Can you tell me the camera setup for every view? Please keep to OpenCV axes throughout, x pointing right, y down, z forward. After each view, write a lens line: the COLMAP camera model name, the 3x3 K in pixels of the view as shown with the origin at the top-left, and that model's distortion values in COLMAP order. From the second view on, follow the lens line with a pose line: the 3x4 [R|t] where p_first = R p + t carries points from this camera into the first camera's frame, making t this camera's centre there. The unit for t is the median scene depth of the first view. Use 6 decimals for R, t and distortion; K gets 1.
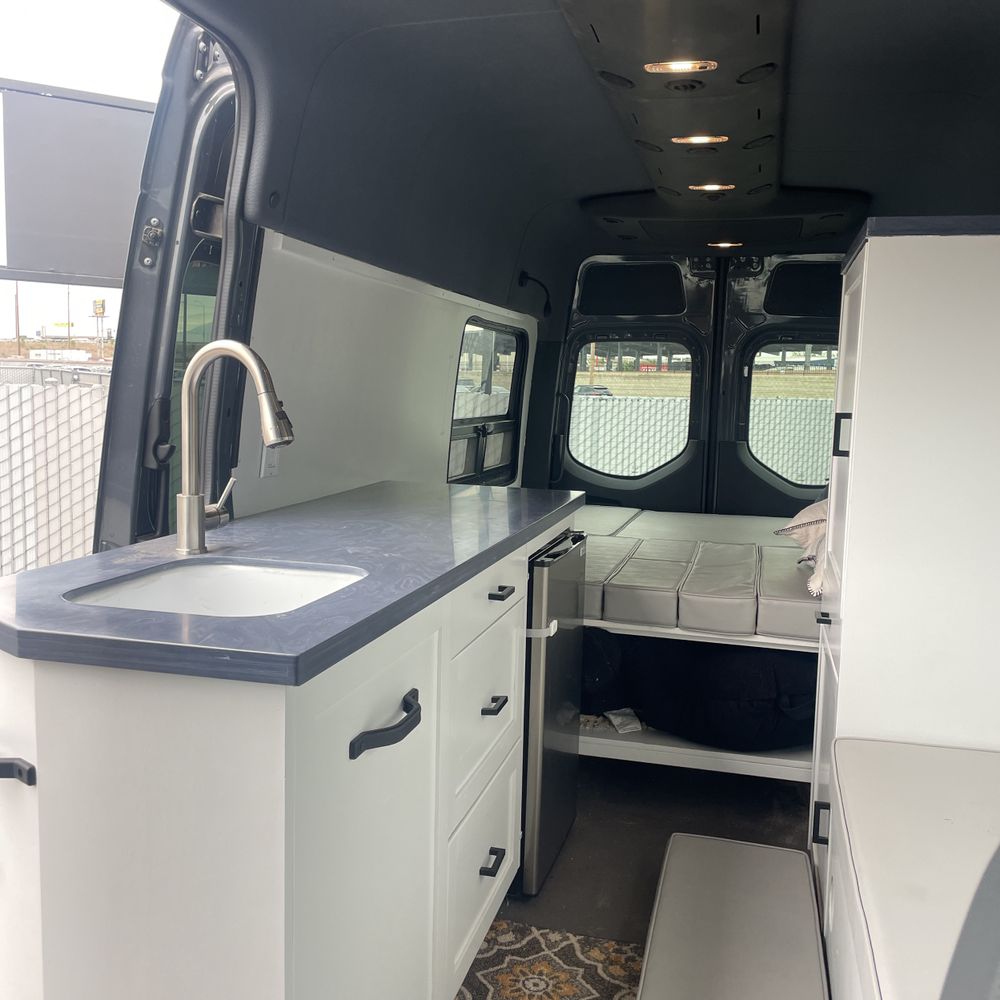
lens RADIAL K [[999.9, 0, 504.7], [0, 999.9, 497.9], [0, 0, 1]] dist [0.043607, 0.000000]
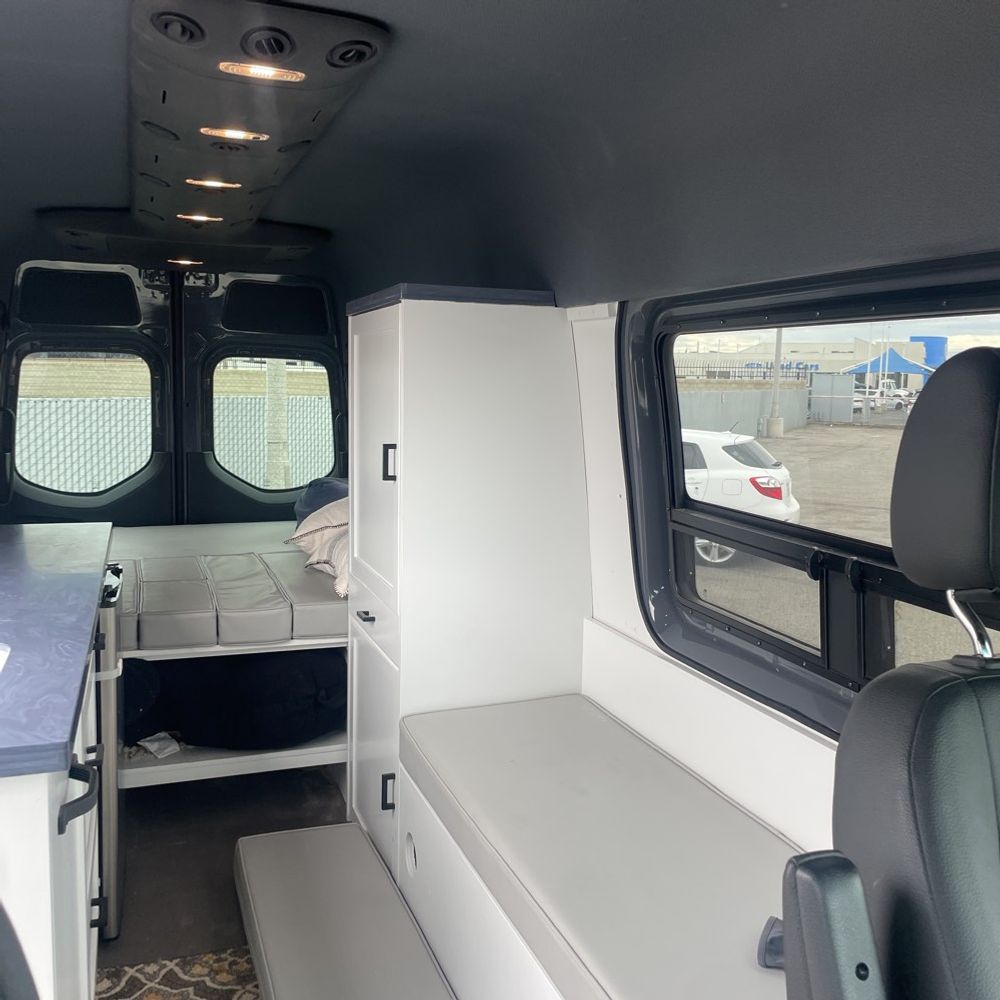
lens RADIAL K [[999.9, 0, 496.2], [0, 999.9, 504.4], [0, 0, 1]] dist [0.043607, 0.000000]
pose [[0.840348, -0.082460, 0.535739, -0.136557], [0.075490, 0.996533, 0.034972, -0.031995], [-0.536765, 0.011054, 0.843659, -0.041302]]
